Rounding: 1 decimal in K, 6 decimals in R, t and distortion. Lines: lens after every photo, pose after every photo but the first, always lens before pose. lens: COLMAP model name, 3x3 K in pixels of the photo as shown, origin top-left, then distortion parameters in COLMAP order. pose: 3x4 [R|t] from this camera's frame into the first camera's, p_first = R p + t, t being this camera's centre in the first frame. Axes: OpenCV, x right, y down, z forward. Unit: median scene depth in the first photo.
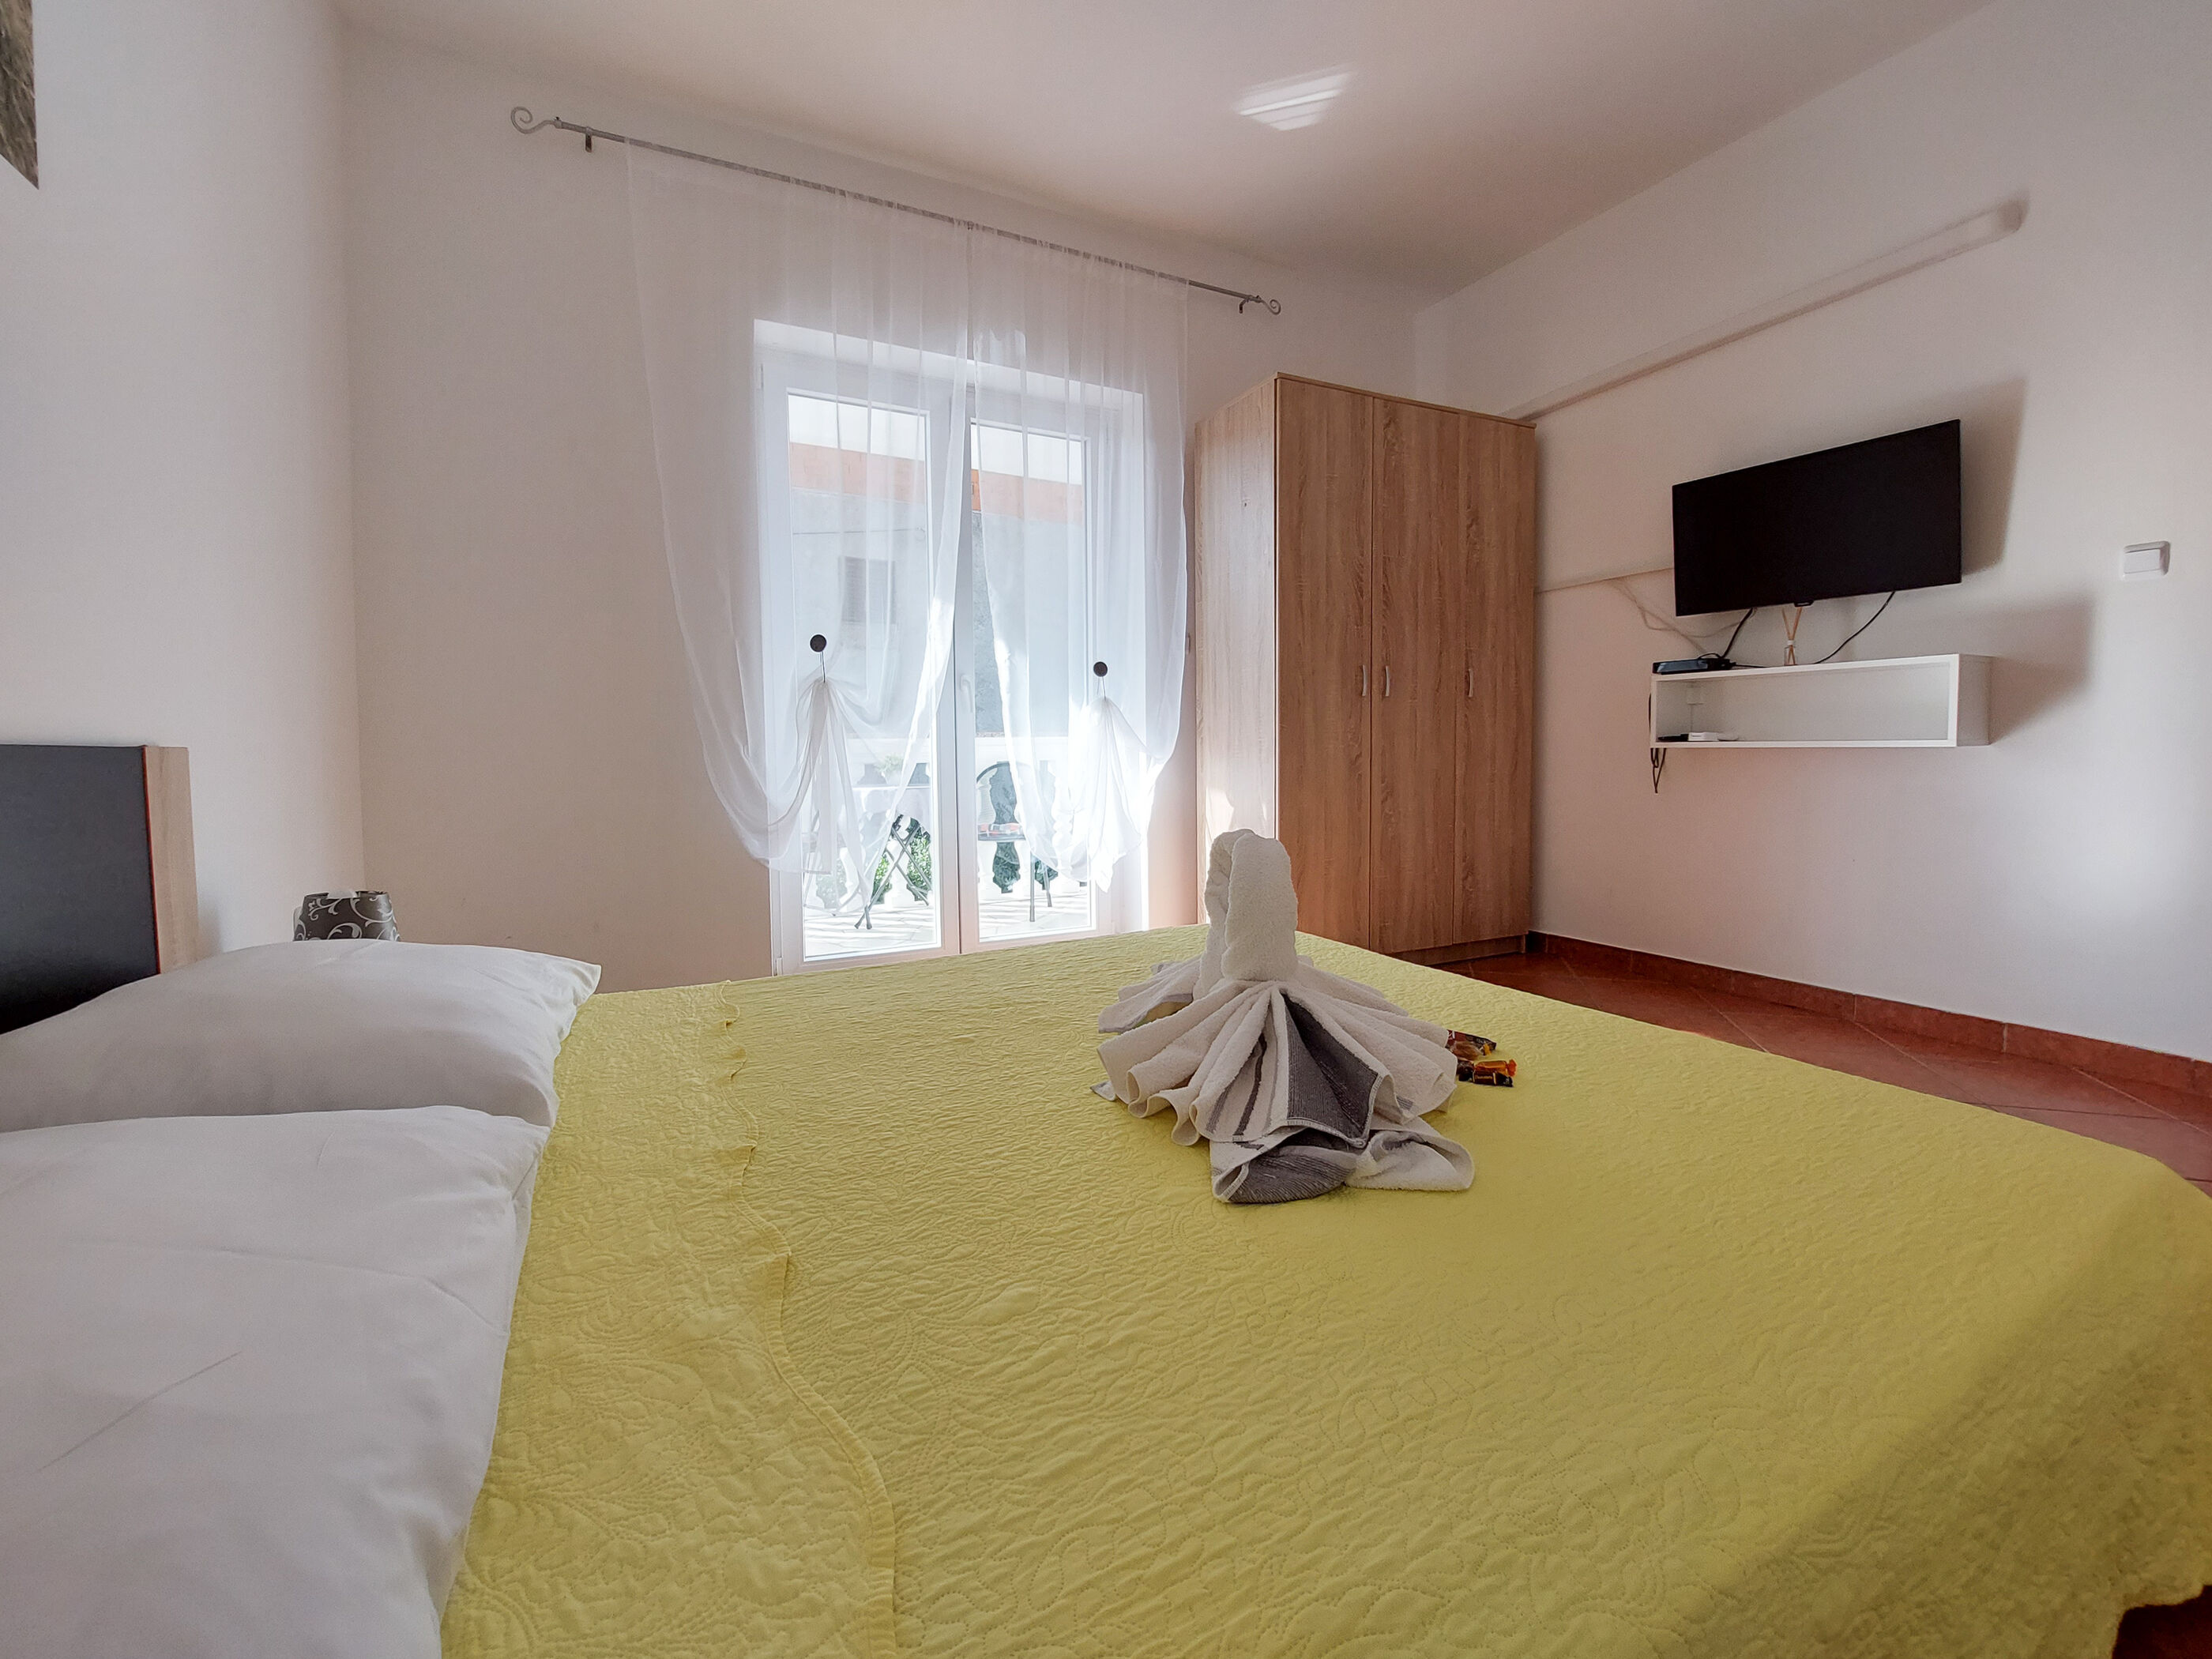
lens RADIAL K [[922.8, 0, 1096.0], [0, 922.8, 822.3], [0, 0, 1]] dist [-0.011857, 0.000233]
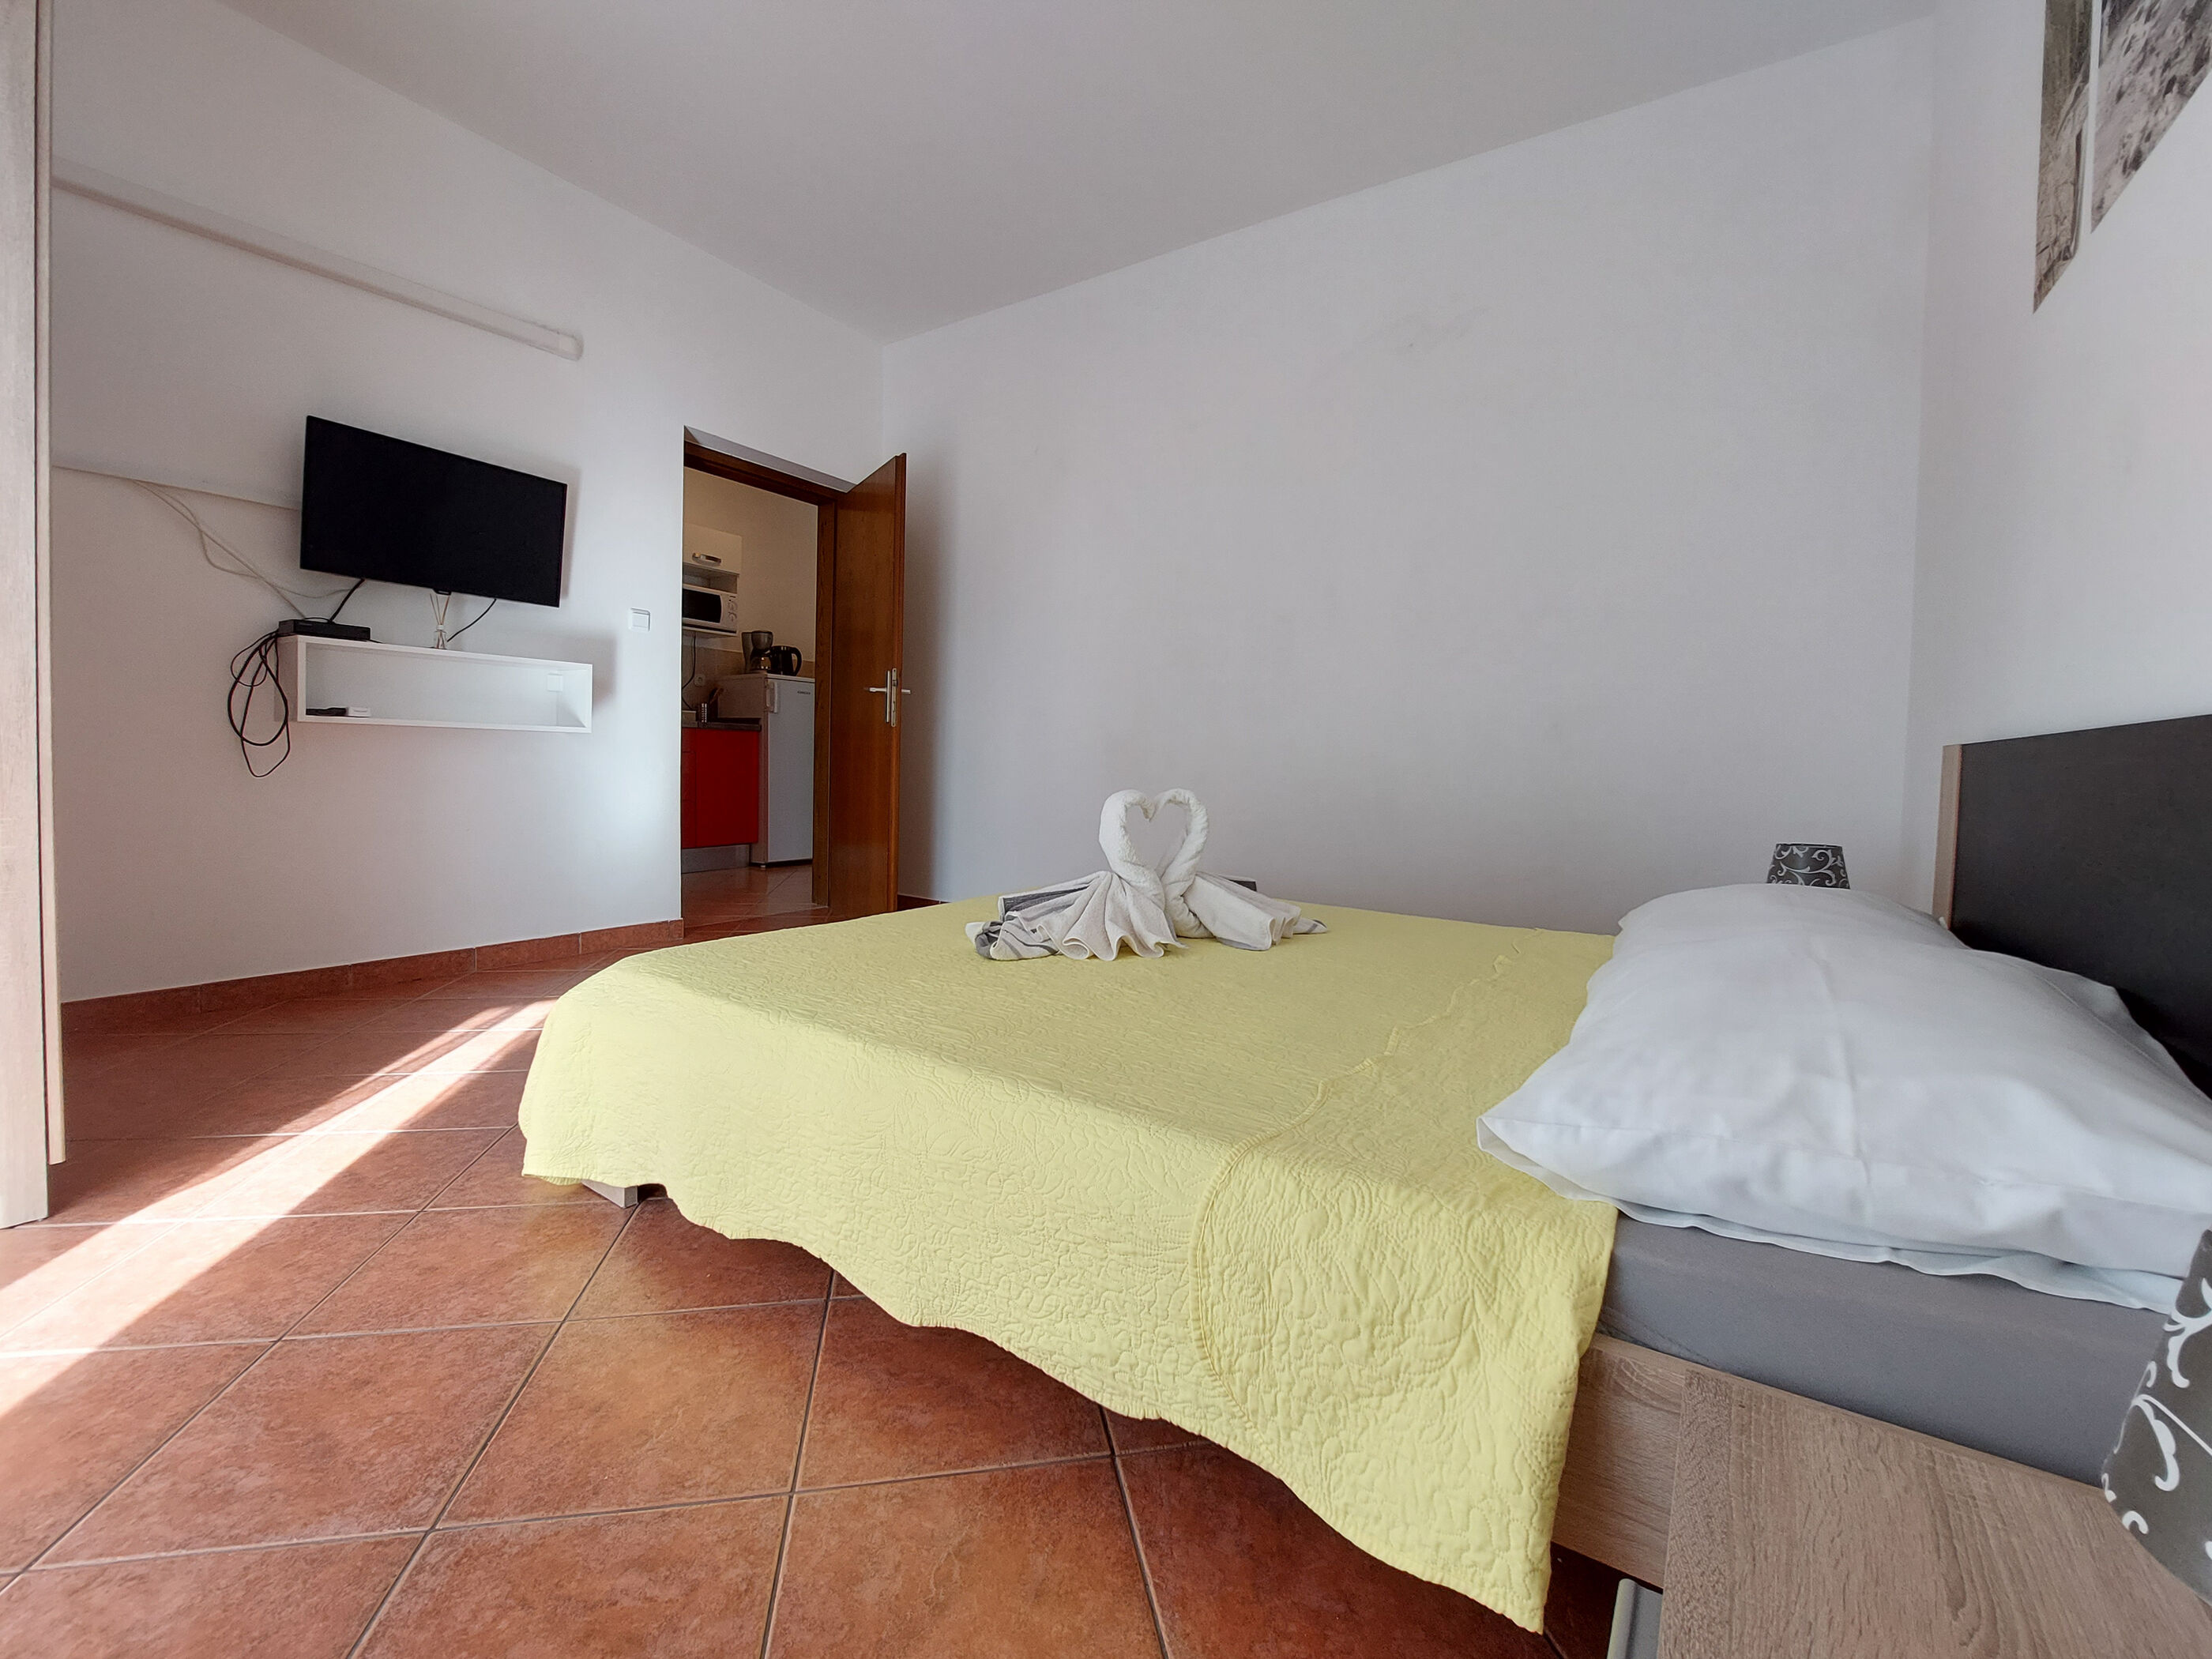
lens RADIAL K [[922.8, 0, 1104.3], [0, 922.8, 820.3], [0, 0, 1]] dist [-0.011857, 0.000233]
pose [[-0.480067, -0.061221, 0.875093, -0.495745], [0.047376, 0.994296, 0.095551, -0.038350], [-0.875951, 0.087330, -0.474429, 0.792202]]
